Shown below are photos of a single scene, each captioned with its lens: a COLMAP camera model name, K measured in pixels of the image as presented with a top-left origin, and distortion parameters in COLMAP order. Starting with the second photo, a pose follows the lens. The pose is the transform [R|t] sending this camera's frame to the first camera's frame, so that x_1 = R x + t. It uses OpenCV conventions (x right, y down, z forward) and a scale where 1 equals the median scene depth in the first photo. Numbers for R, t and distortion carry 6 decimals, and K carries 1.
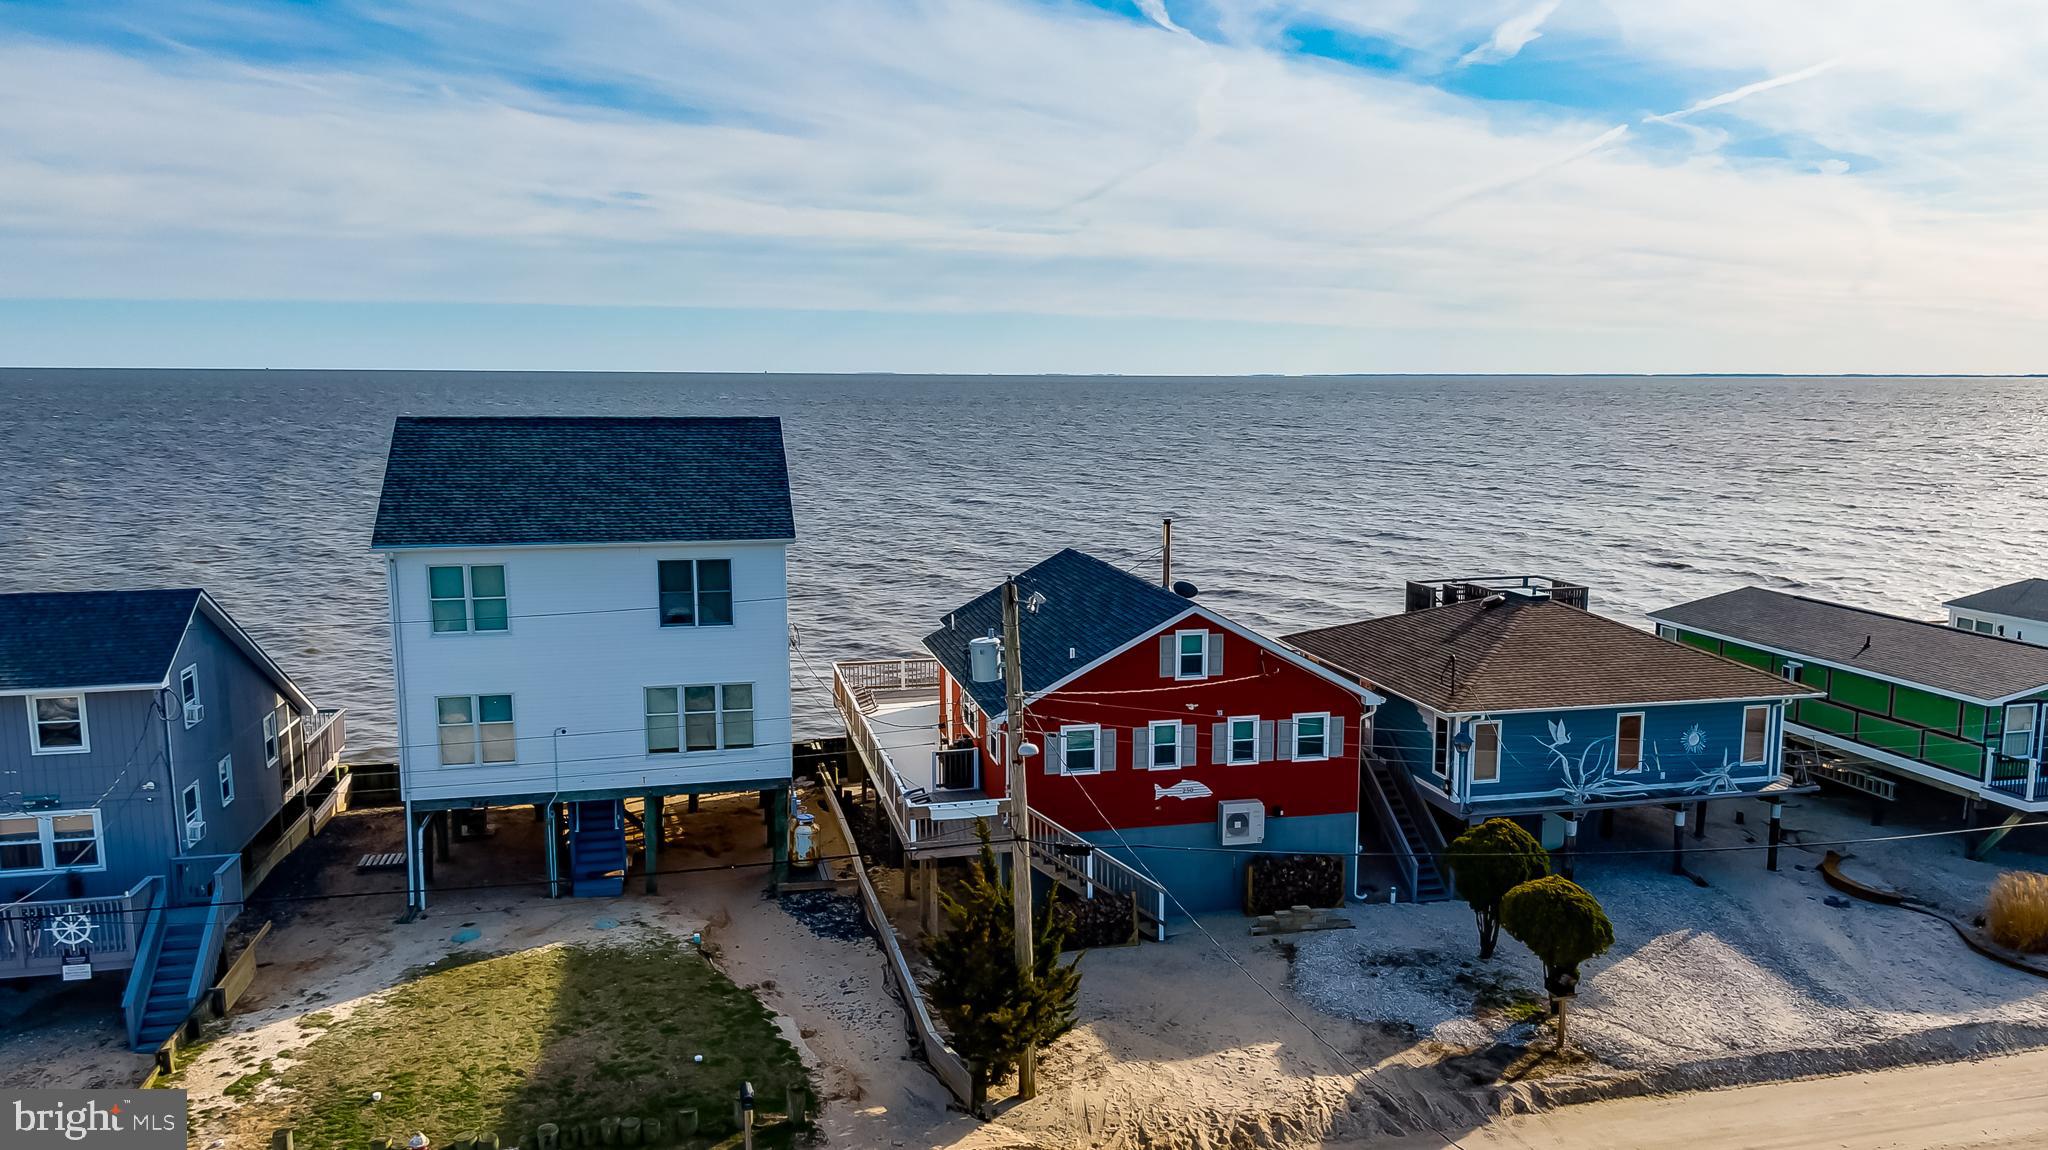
lens RADIAL K [[1579.1, 0, 1112.8], [0, 1579.1, 607.3], [0, 0, 1]] dist [0.030545, -0.016267]
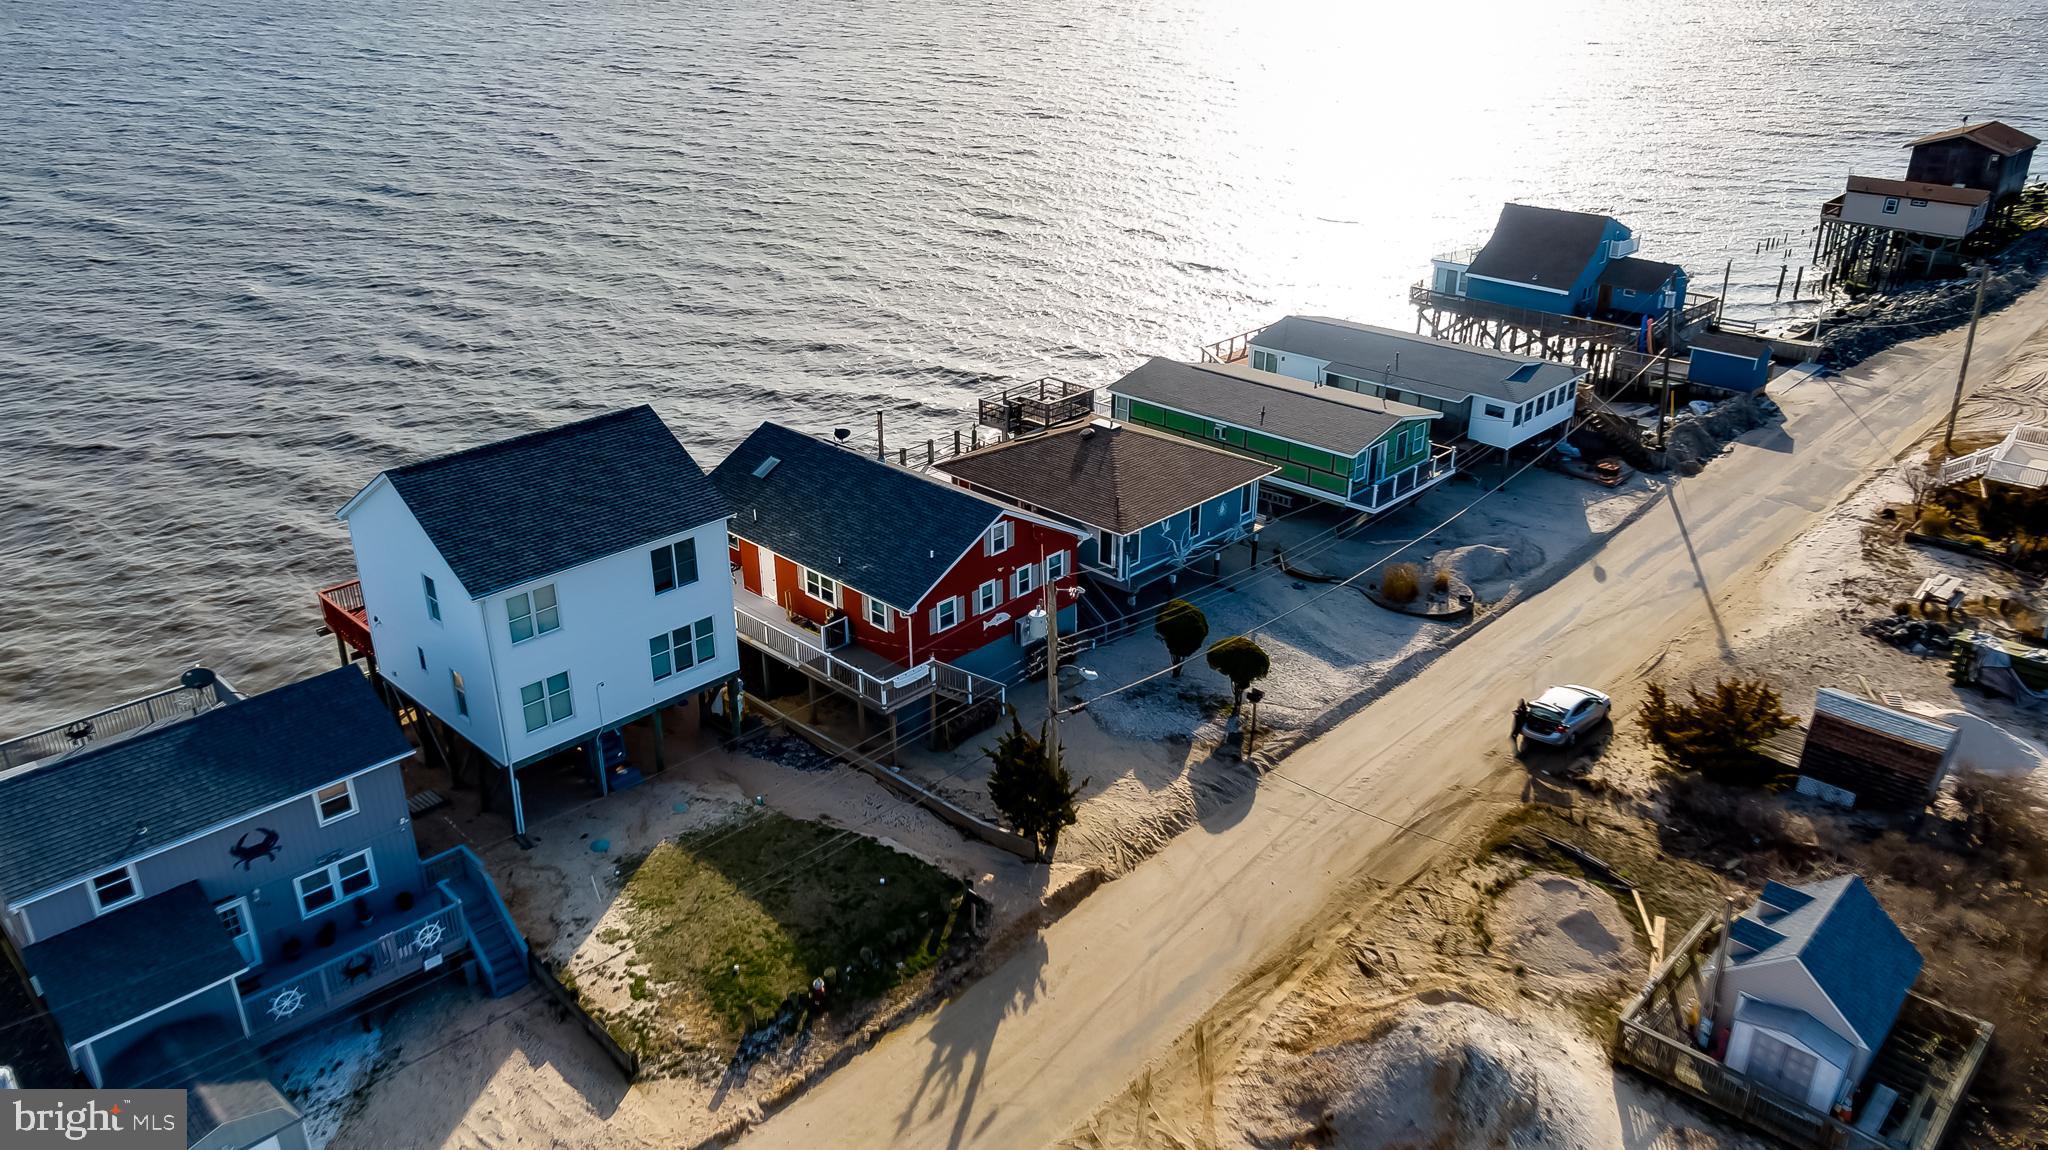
lens RADIAL K [[1462.2, 0, 1036.5], [0, 1462.2, 562.7], [0, 0, 1]] dist [0.030581, -0.020323]
pose [[0.855229, -0.213656, 0.472160, -0.611067], [0.077023, 0.953347, 0.291885, -0.369044], [-0.512495, -0.213261, 0.831786, -0.225992]]
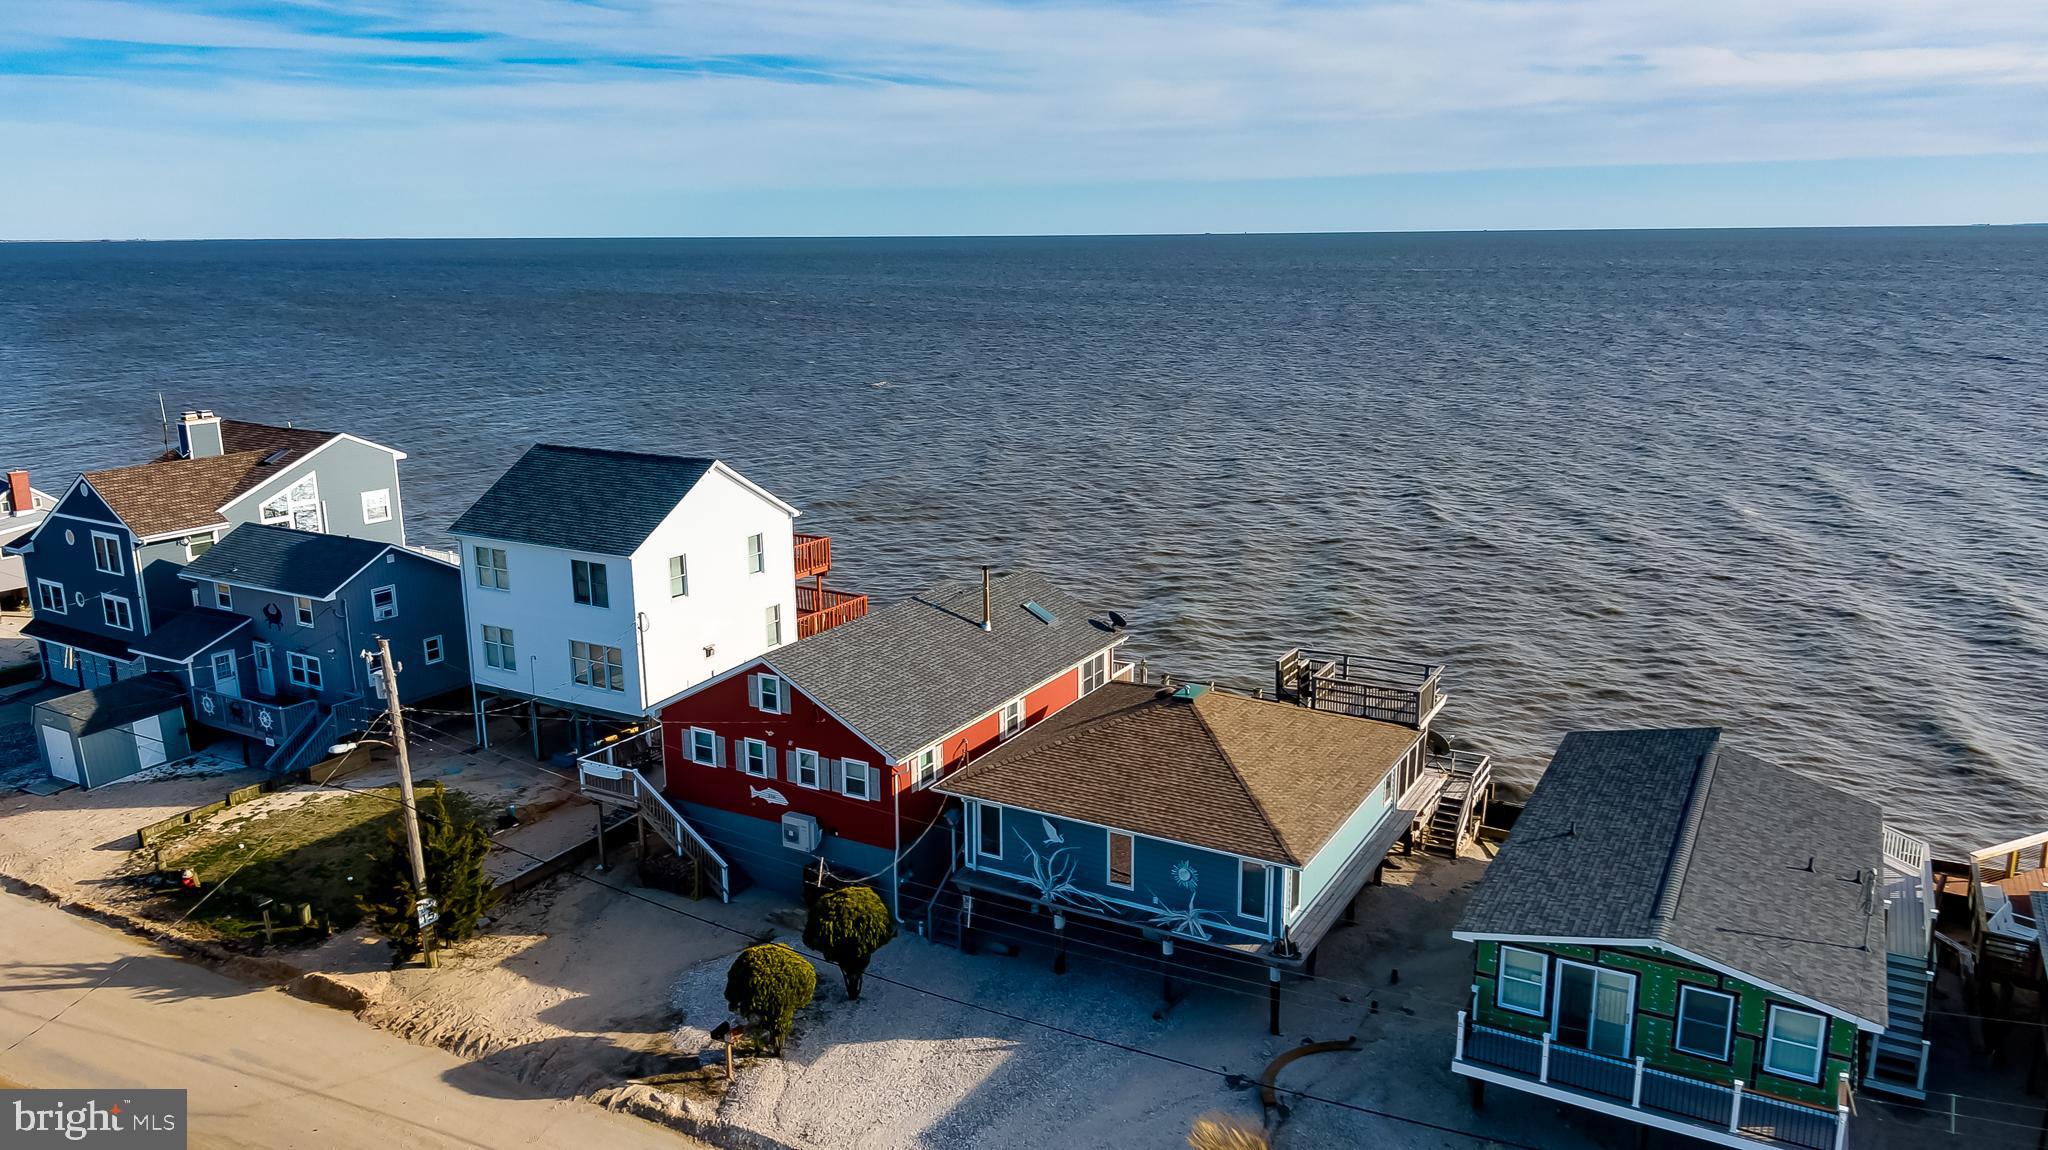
lens RADIAL K [[1462.2, 0, 1020.6], [0, 1462.2, 540.2], [0, 0, 1]] dist [0.030581, -0.020323]
pose [[0.708991, 0.135177, -0.692141, 1.005881], [-0.093199, 0.990809, 0.098040, -0.229844], [0.699032, -0.005002, 0.715073, 0.300678]]
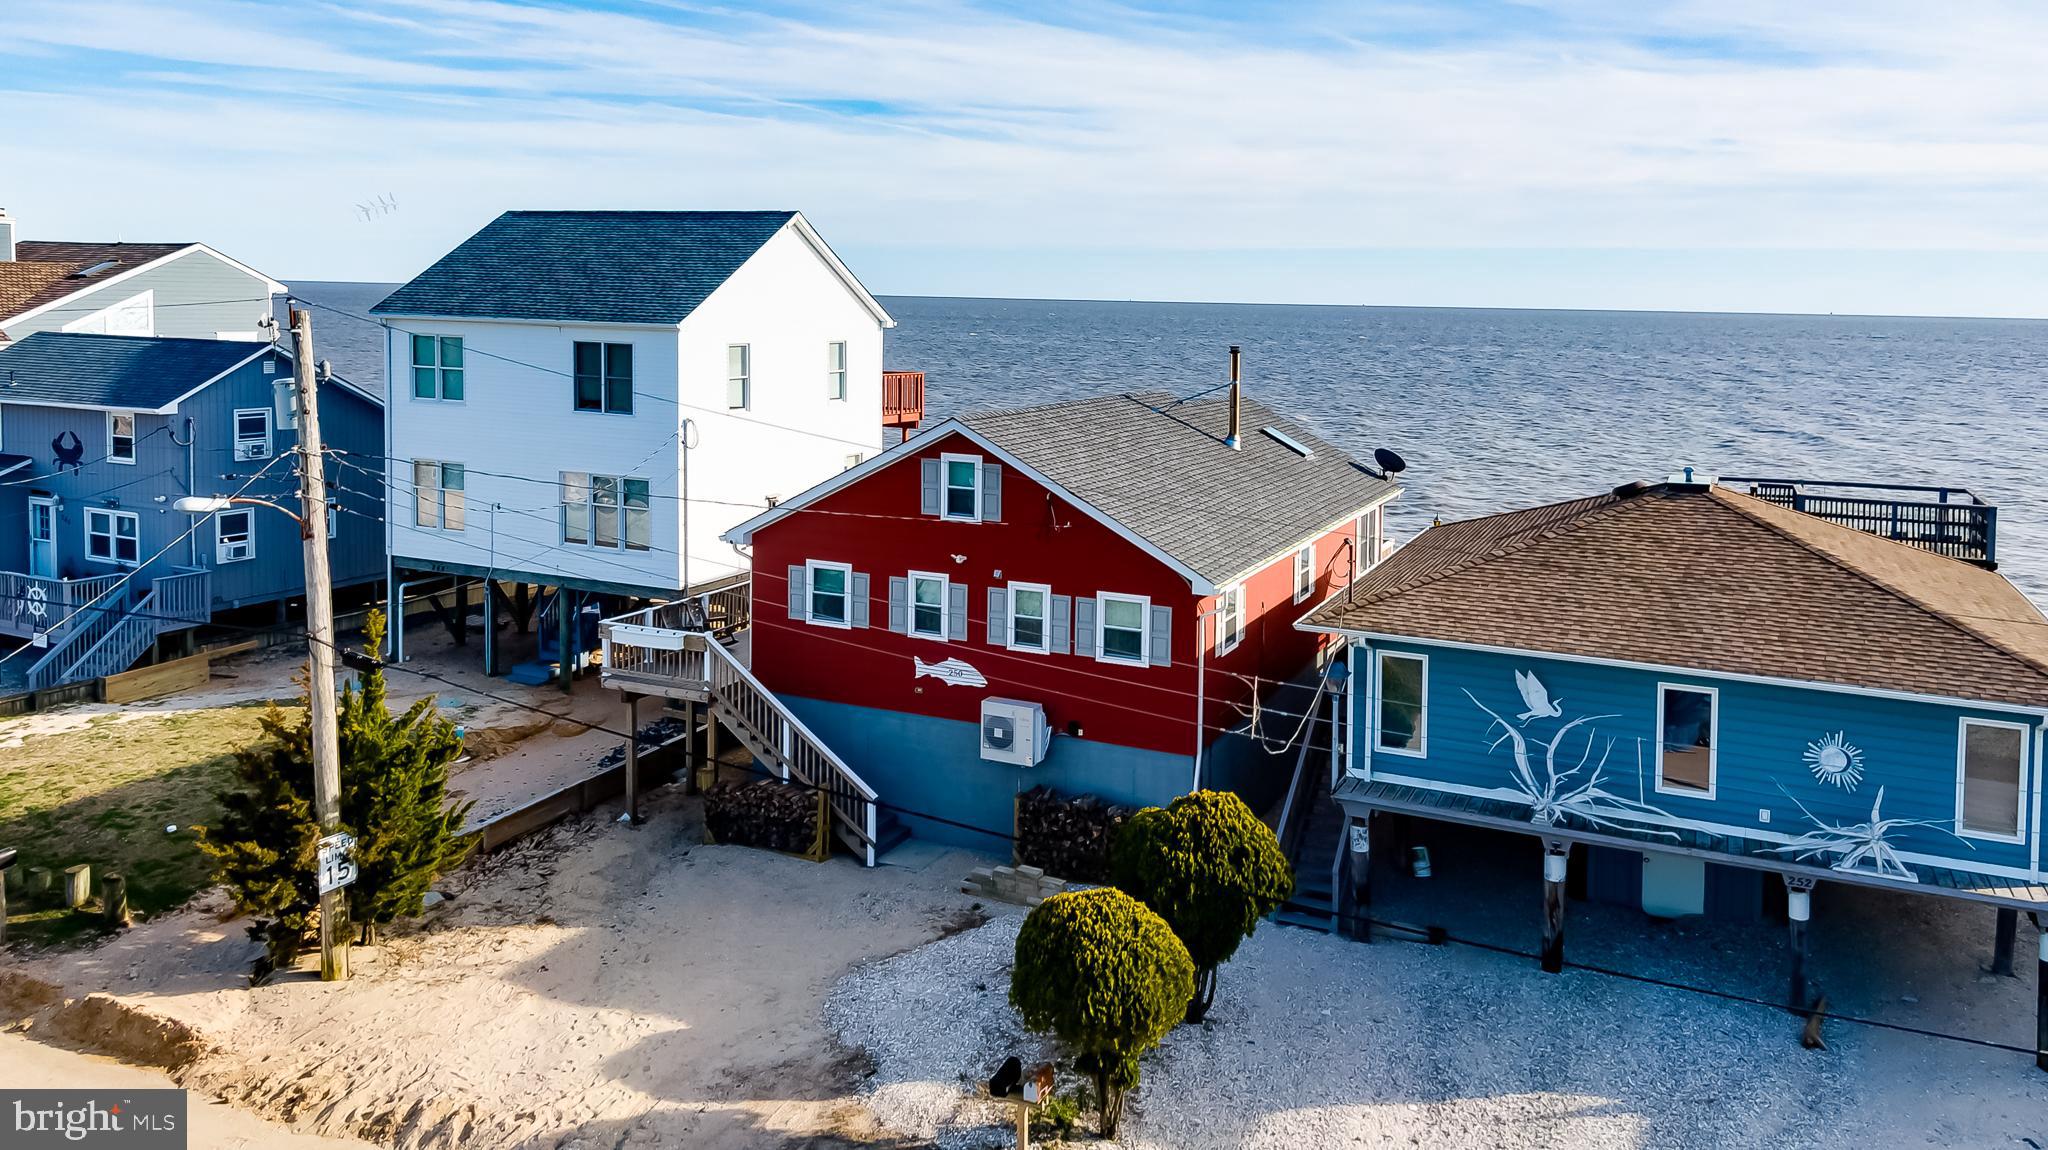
lens RADIAL K [[1508.0, 0, 1049.5], [0, 1508.0, 365.1], [0, 0, 1]] dist [0.011393, 0.006898]
pose [[0.775210, 0.041647, -0.630329, 0.532451], [-0.111076, 0.991264, -0.071112, 0.018744], [0.621861, 0.125141, 0.773064, 0.474820]]
